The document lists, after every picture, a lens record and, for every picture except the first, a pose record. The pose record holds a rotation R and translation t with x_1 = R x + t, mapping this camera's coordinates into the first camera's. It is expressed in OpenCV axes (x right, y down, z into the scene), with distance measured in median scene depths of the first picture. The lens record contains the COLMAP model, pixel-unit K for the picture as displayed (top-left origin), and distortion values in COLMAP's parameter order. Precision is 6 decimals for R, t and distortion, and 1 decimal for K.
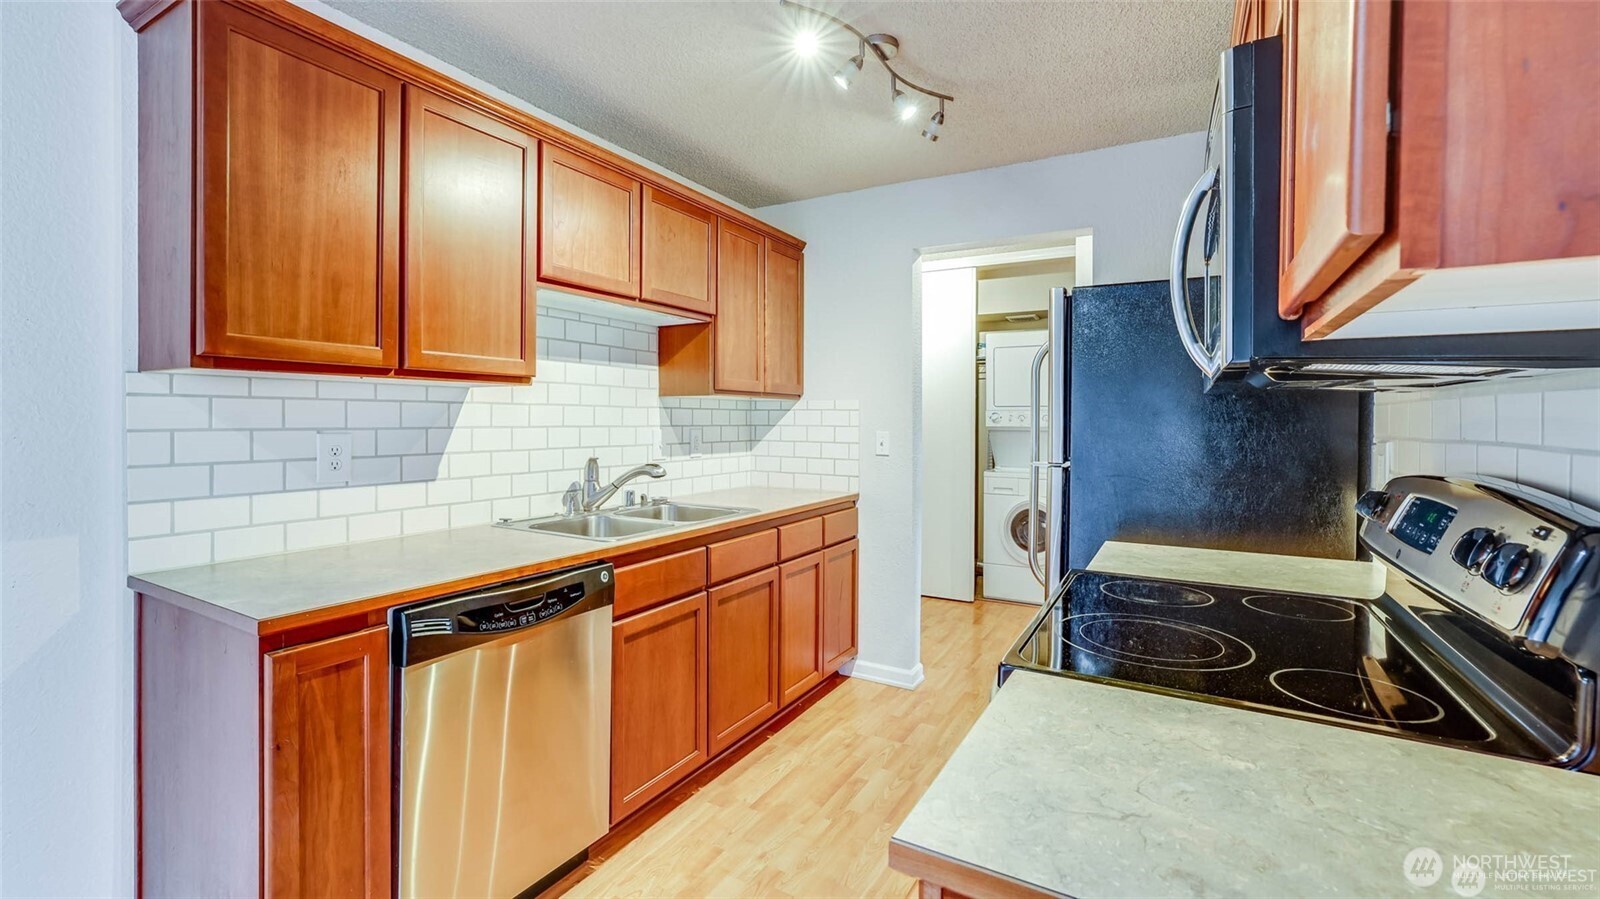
lens RADIAL K [[689.2, 0, 781.8], [0, 689.2, 423.5], [0, 0, 1]] dist [-0.038992, 0.017534]
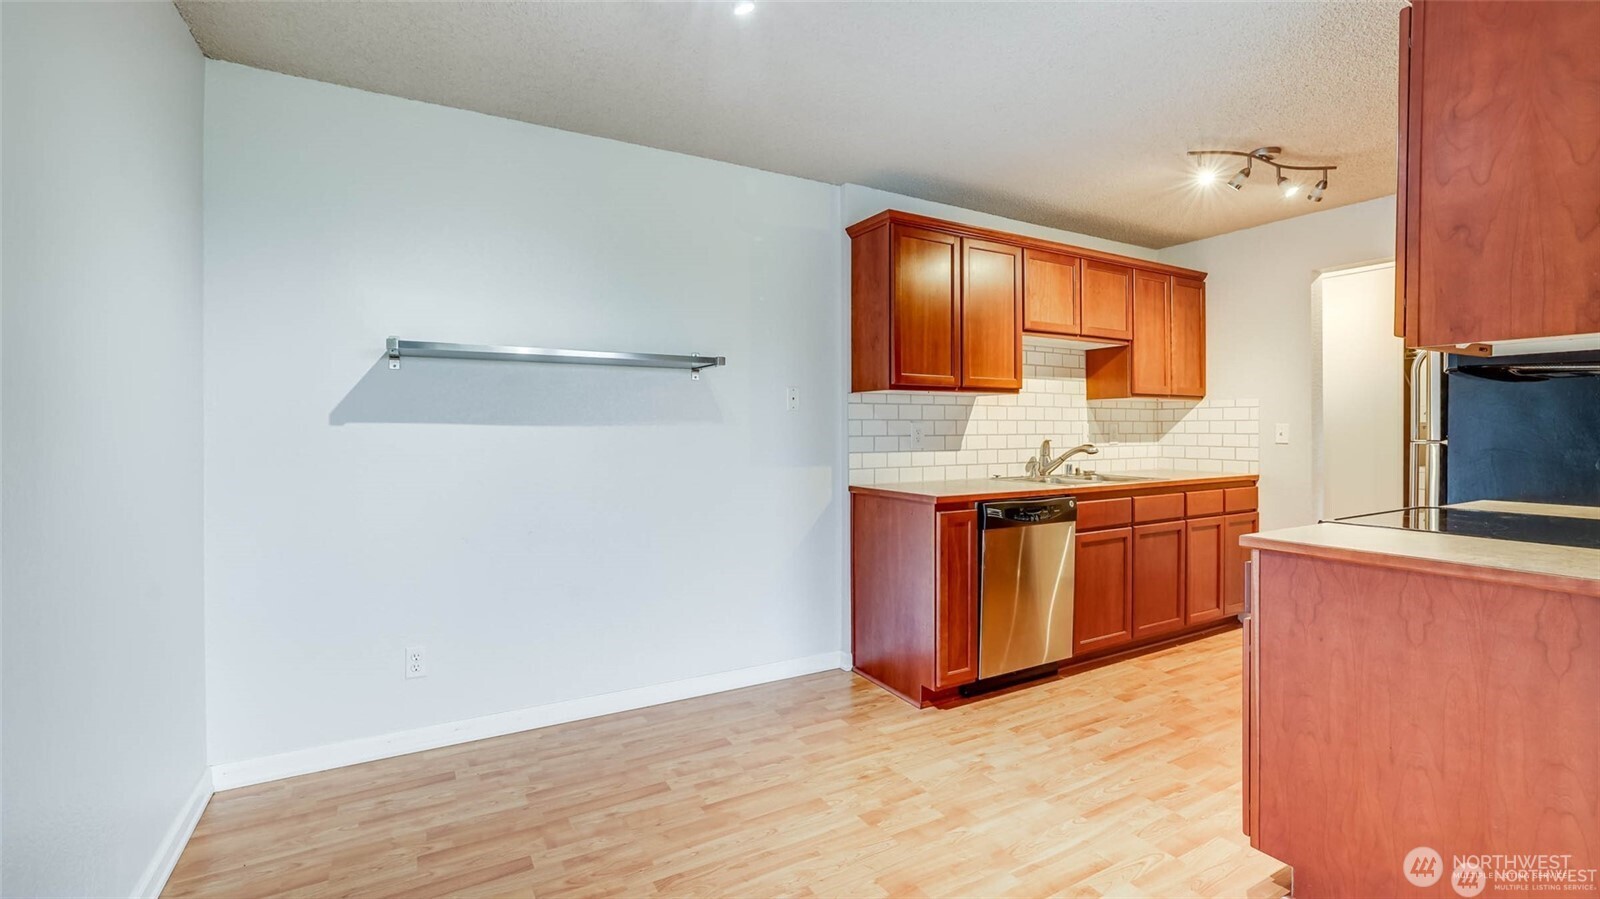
lens RADIAL K [[682.6, 0, 783.3], [0, 682.6, 435.9], [0, 0, 1]] dist [-0.032378, 0.017162]
pose [[0.864293, -0.003596, -0.502976, -0.021801], [0.004831, 0.999988, 0.001153, 0.038271], [0.502966, -0.003426, 0.864299, -0.657283]]
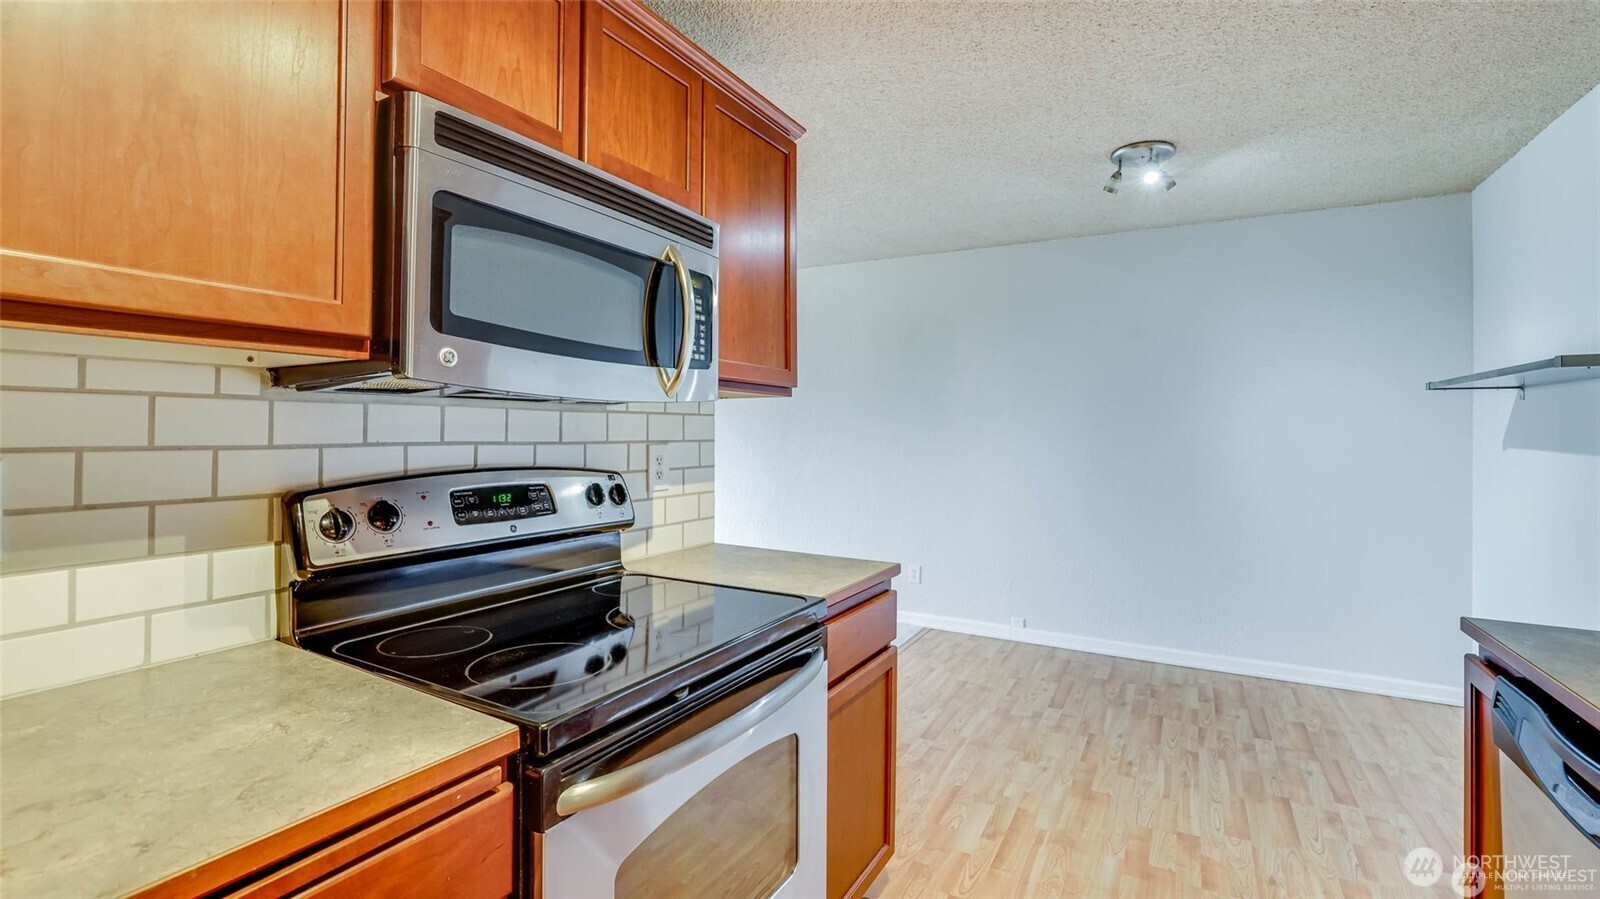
lens RADIAL K [[689.2, 0, 781.8], [0, 689.2, 423.5], [0, 0, 1]] dist [-0.038992, 0.017534]
pose [[-0.999861, -0.014738, 0.007734, 0.173899], [-0.014775, 0.999879, -0.004785, -0.004376], [-0.007662, -0.004898, -0.999959, 1.045676]]
